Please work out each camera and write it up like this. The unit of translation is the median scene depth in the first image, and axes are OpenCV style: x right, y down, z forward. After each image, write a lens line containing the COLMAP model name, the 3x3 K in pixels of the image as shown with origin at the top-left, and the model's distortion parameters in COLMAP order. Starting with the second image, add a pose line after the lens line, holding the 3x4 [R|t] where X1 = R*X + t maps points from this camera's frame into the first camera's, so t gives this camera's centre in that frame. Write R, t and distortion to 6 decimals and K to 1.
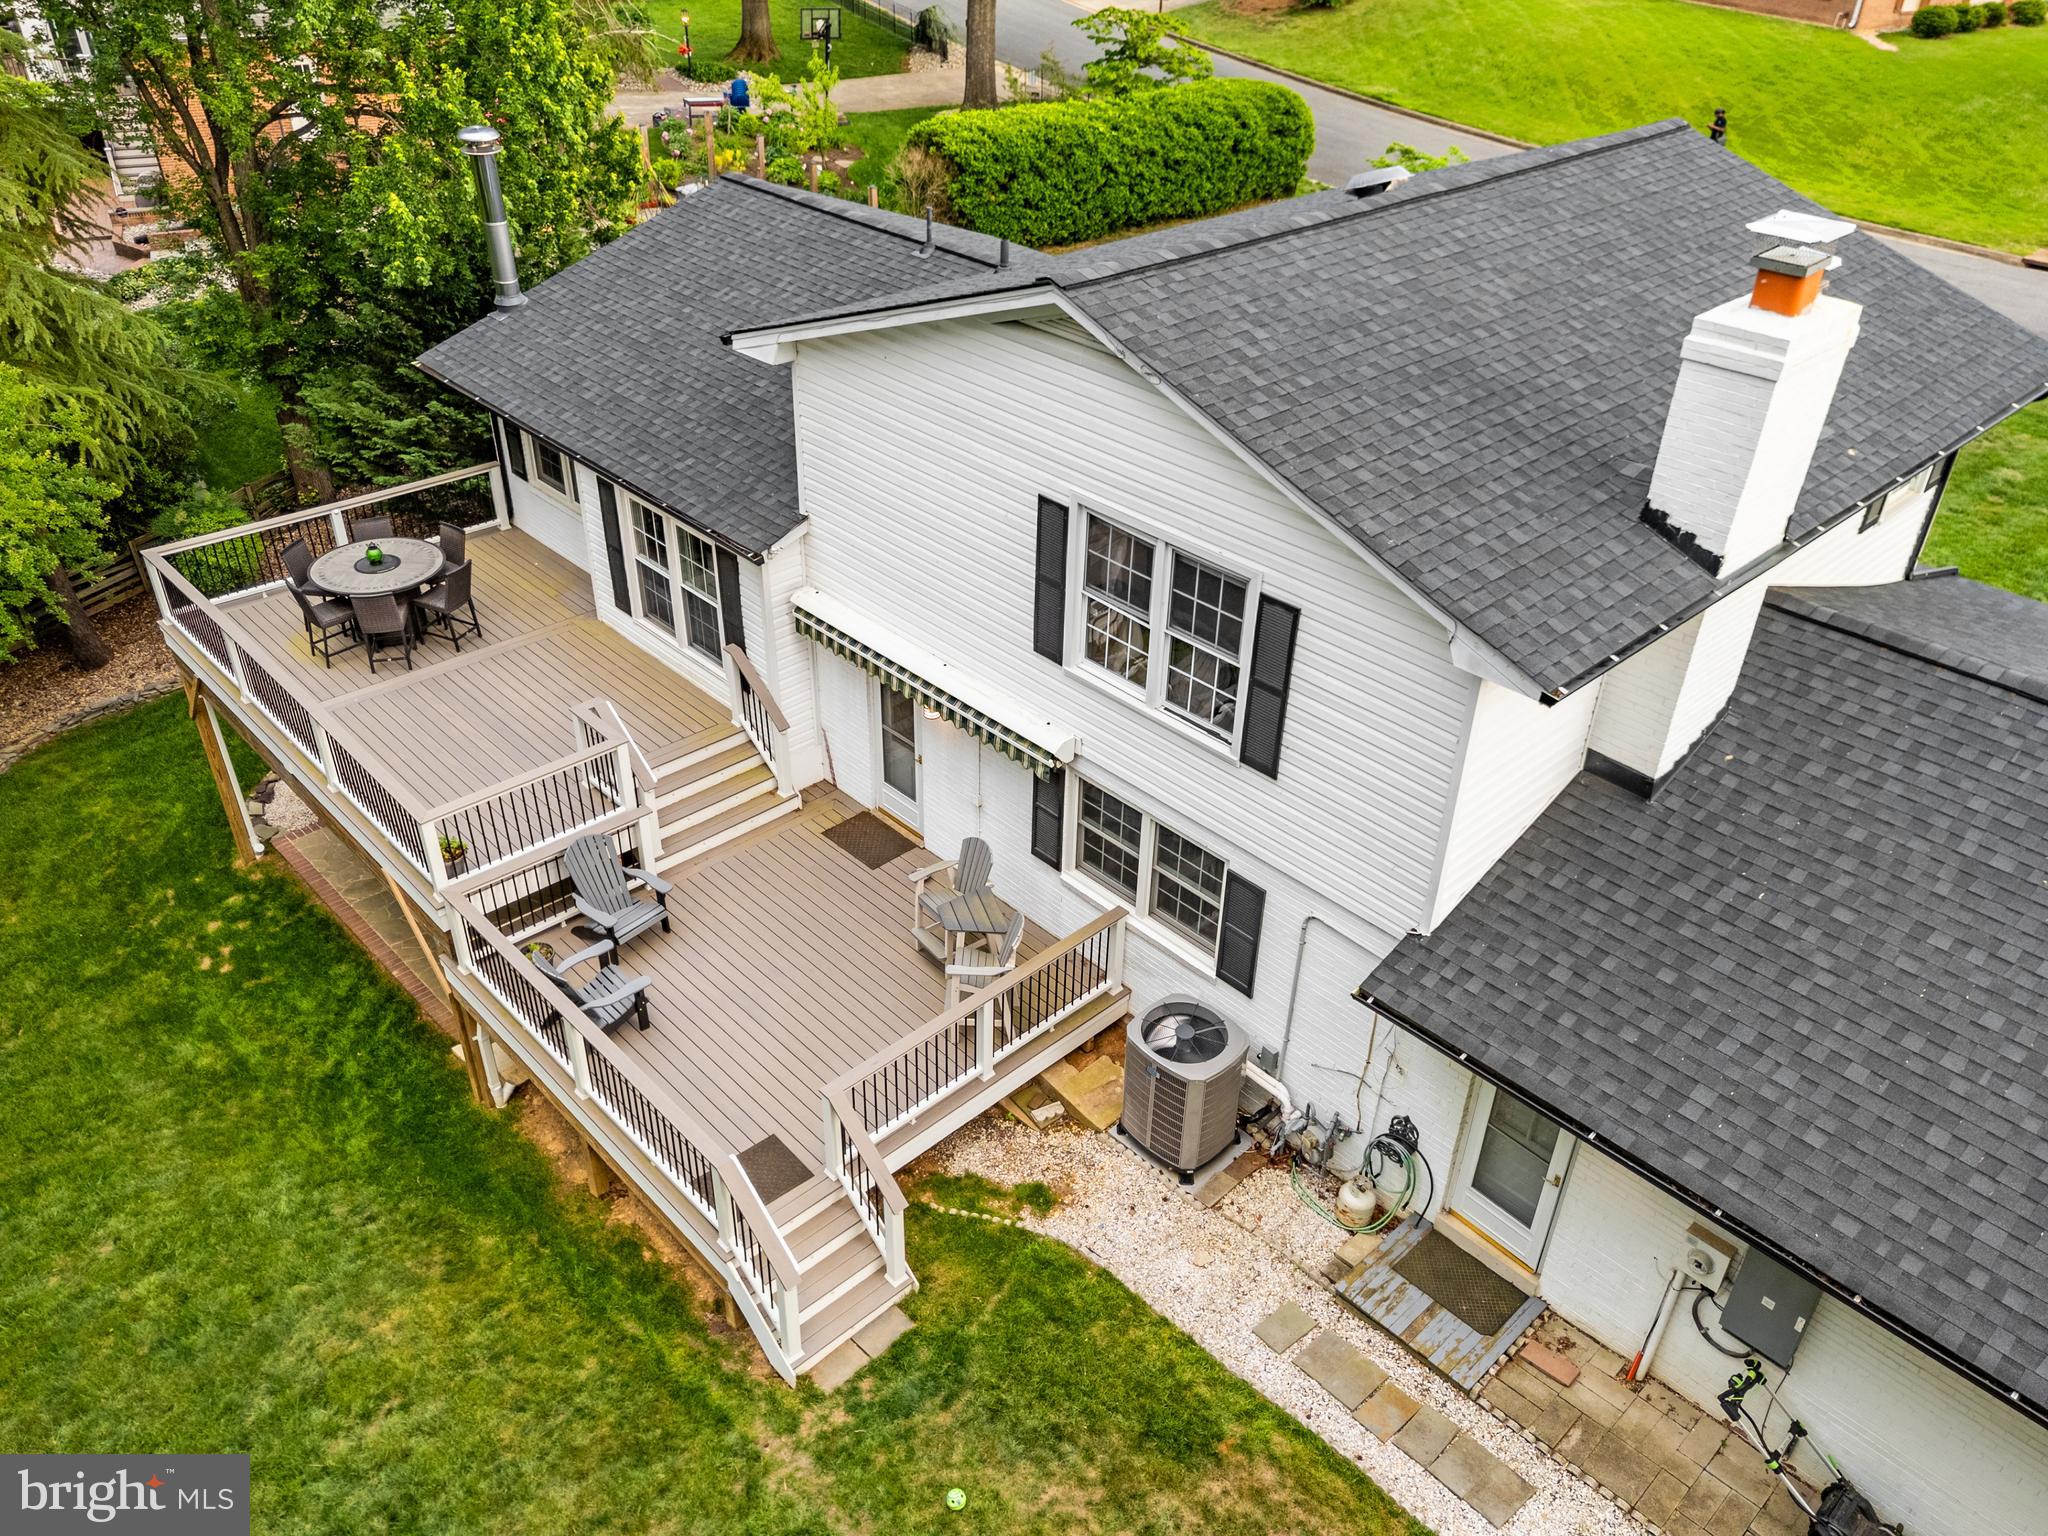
lens RADIAL K [[1514.4, 0, 1026.0], [0, 1514.4, 760.0], [0, 0, 1]] dist [0.046131, -0.035638]
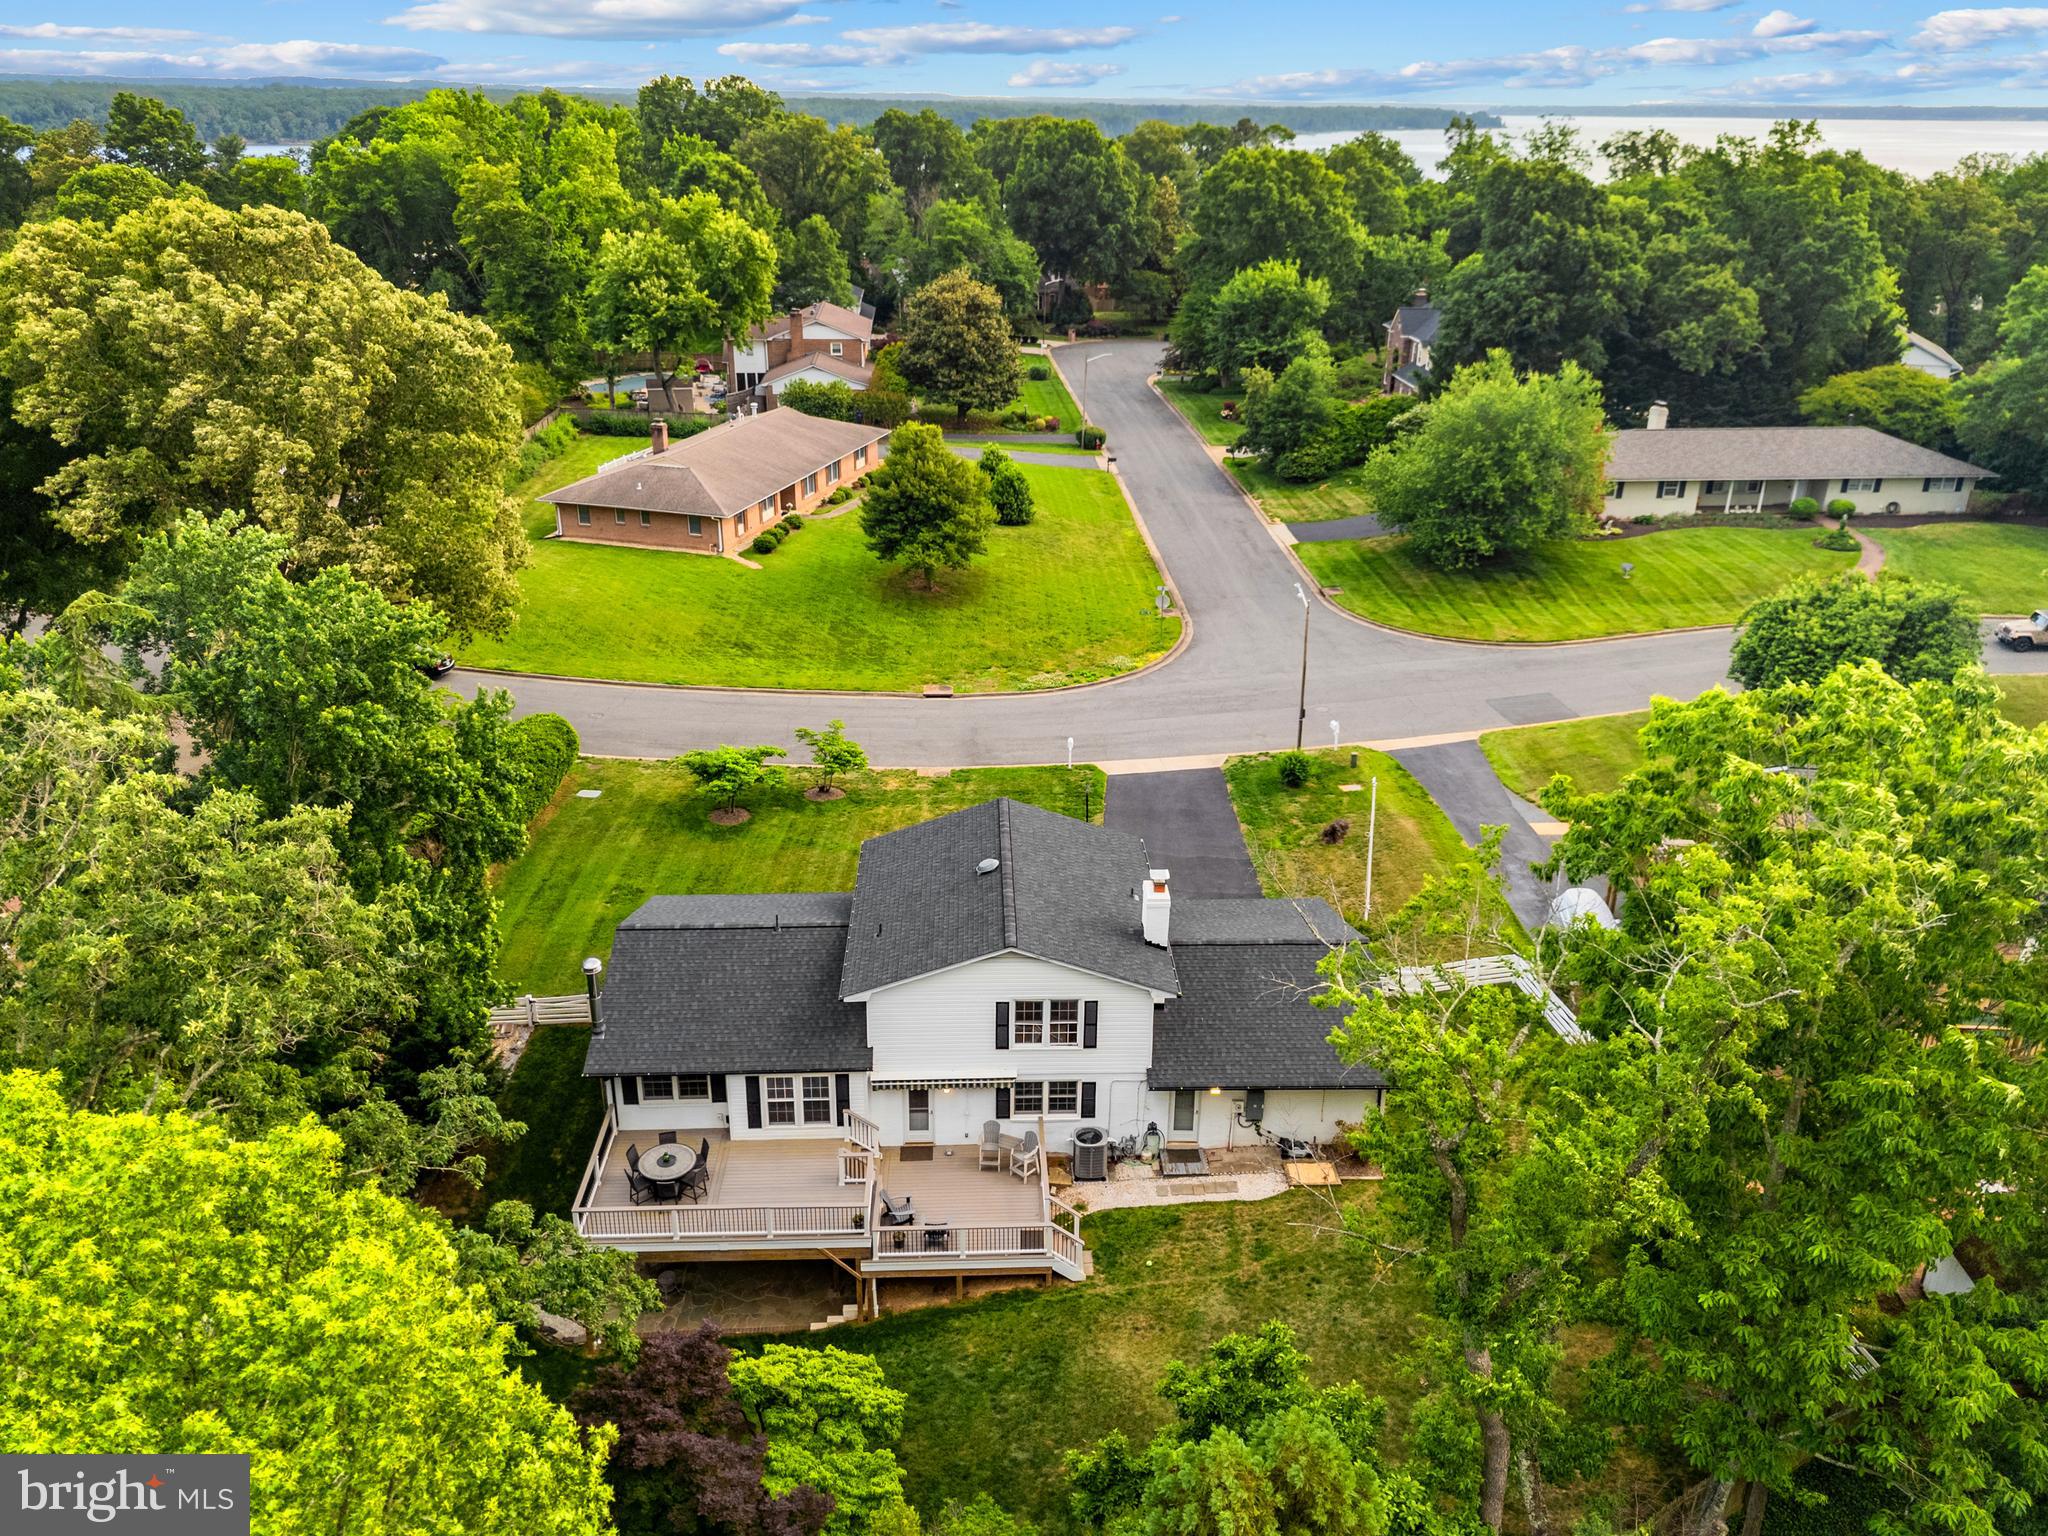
lens RADIAL K [[1514.4, 0, 1031.2], [0, 1514.4, 721.6], [0, 0, 1]] dist [0.046131, -0.035638]
pose [[0.653375, -0.287372, 0.700370, -2.150166], [0.417387, 0.908577, -0.016578, -0.670845], [-0.631576, 0.303158, 0.713588, -1.619080]]
